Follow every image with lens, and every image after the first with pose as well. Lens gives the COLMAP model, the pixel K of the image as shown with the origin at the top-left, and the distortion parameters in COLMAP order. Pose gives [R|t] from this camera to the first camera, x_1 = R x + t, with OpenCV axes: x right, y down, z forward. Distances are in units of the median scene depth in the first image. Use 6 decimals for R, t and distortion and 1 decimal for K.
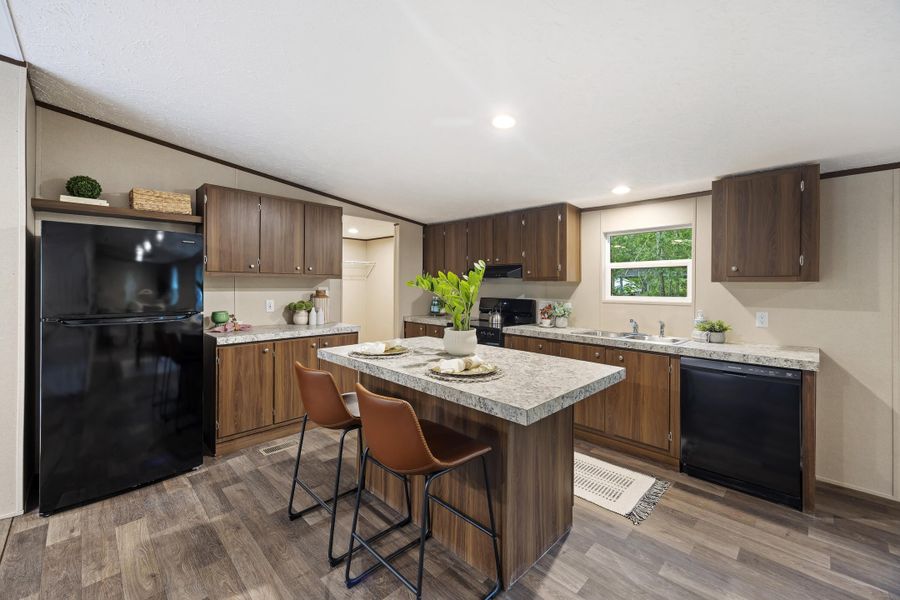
lens RADIAL K [[359.2, 0, 448.0], [0, 359.2, 287.4], [0, 0, 1]] dist [0.011256, 0.000360]
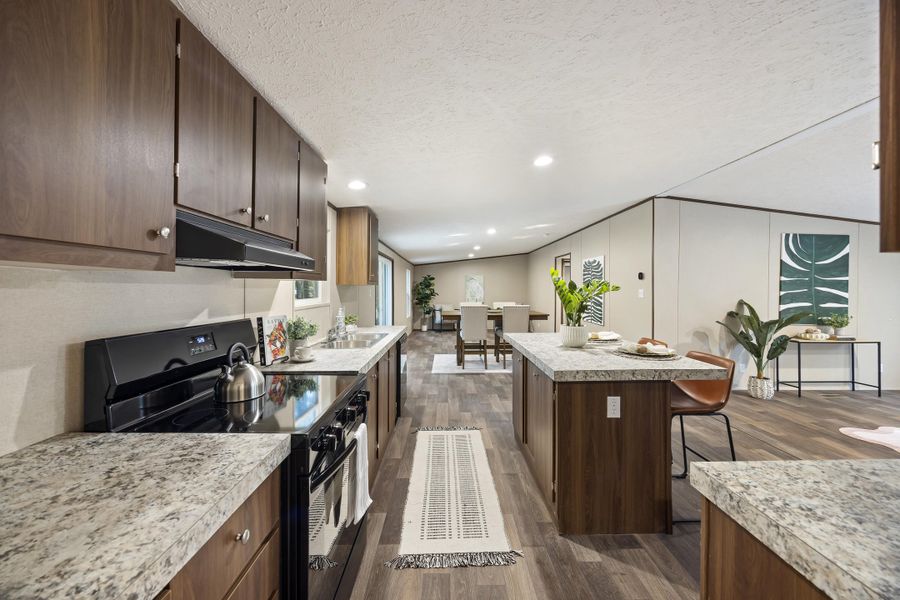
lens RADIAL K [[342.3, 0, 451.3], [0, 342.3, 293.3], [0, 0, 1]] dist [-0.008133, 0.000038]
pose [[-0.717723, -0.017897, 0.696098, -0.356895], [-0.007318, 0.999808, 0.018159, -0.008538], [-0.696290, 0.007939, -0.717717, 1.611726]]
